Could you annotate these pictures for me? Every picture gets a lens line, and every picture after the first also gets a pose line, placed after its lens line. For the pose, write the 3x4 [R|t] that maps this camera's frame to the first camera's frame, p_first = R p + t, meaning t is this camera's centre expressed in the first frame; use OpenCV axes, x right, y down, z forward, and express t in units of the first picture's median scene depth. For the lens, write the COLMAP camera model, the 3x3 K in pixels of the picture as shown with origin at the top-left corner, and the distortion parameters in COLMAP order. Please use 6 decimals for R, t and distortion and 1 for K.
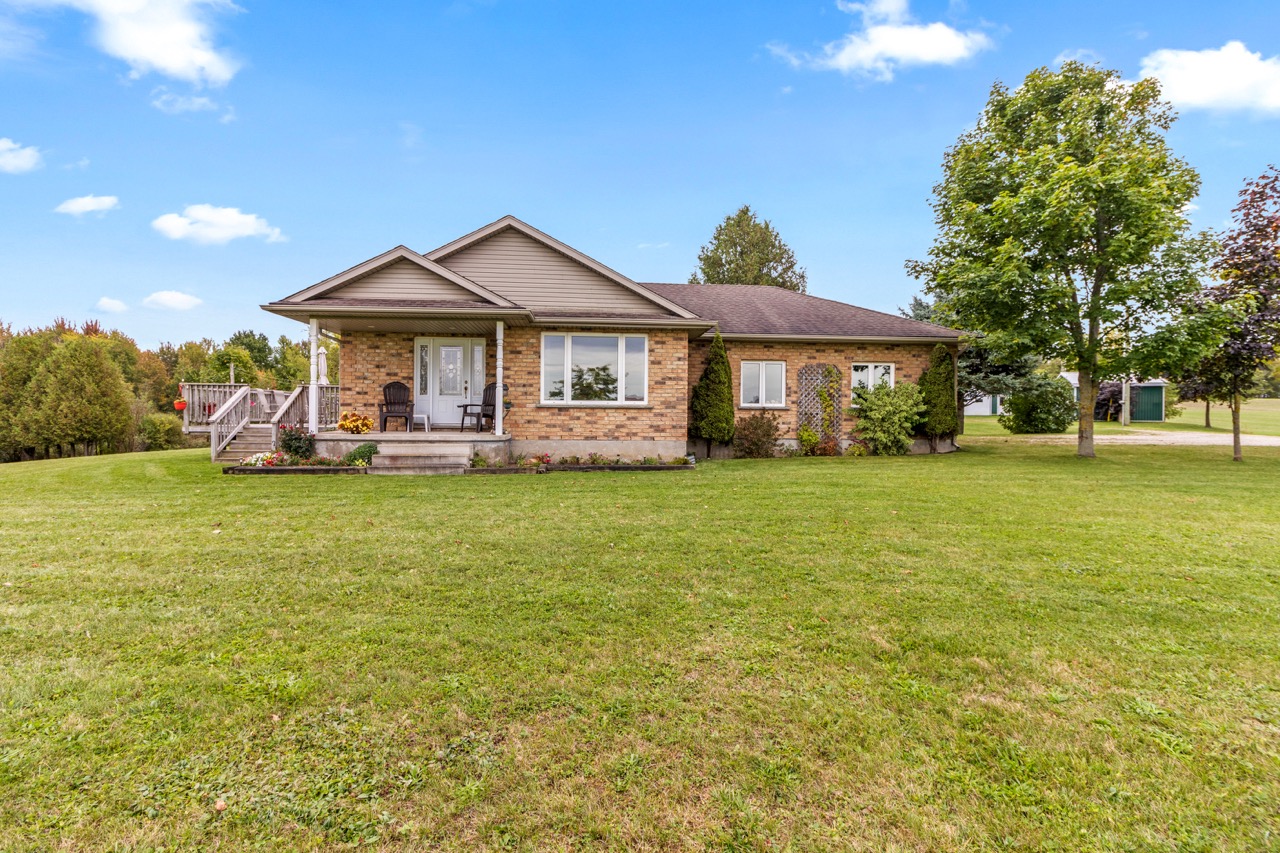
lens RADIAL K [[595.1, 0, 640.3], [0, 595.1, 422.1], [0, 0, 1]] dist [-0.001721, 0.000503]
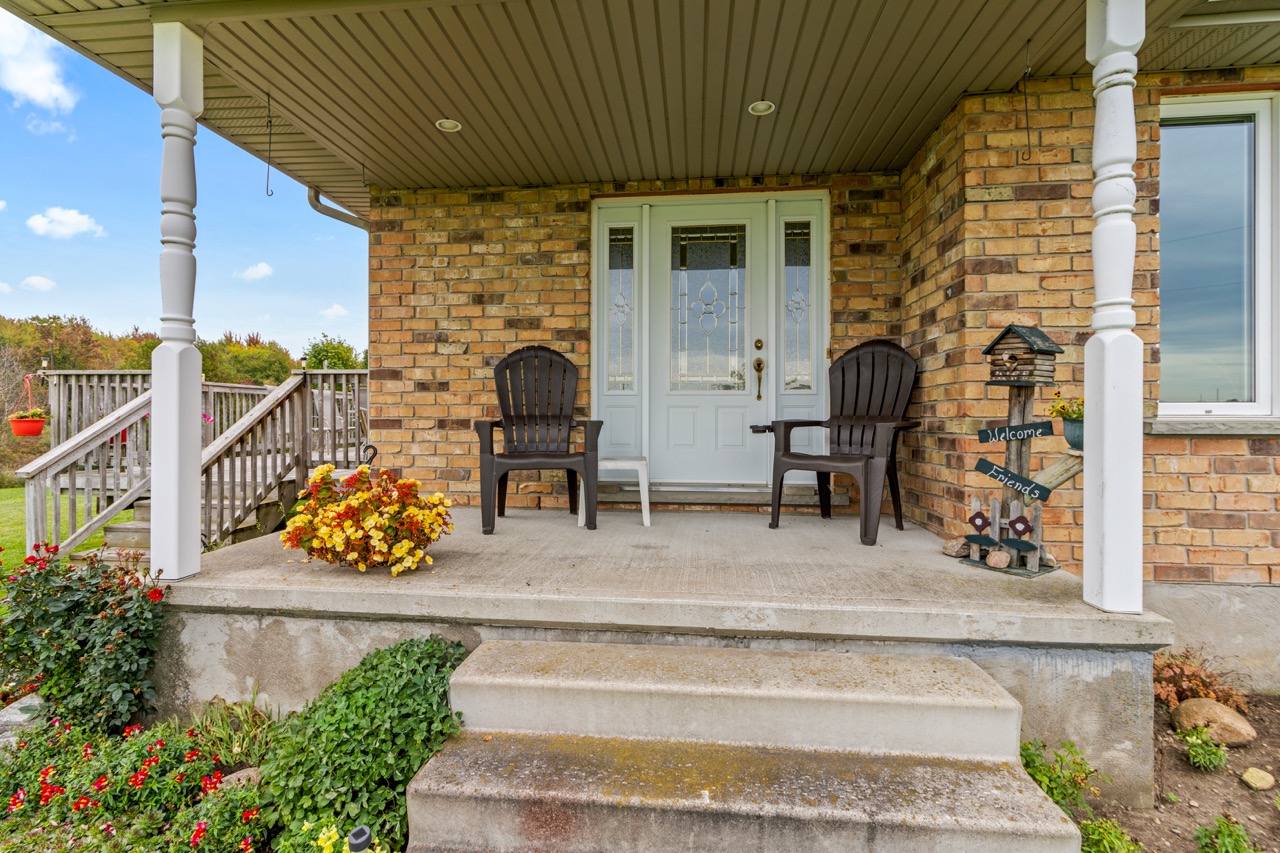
lens RADIAL K [[595.1, 0, 640.0], [0, 595.1, 423.3], [0, 0, 1]] dist [-0.001721, 0.000503]
pose [[0.982336, -0.004250, -0.187078, -0.302827], [0.004159, 0.999991, -0.000878, -0.028584], [0.187080, 0.000085, 0.982345, 0.714596]]
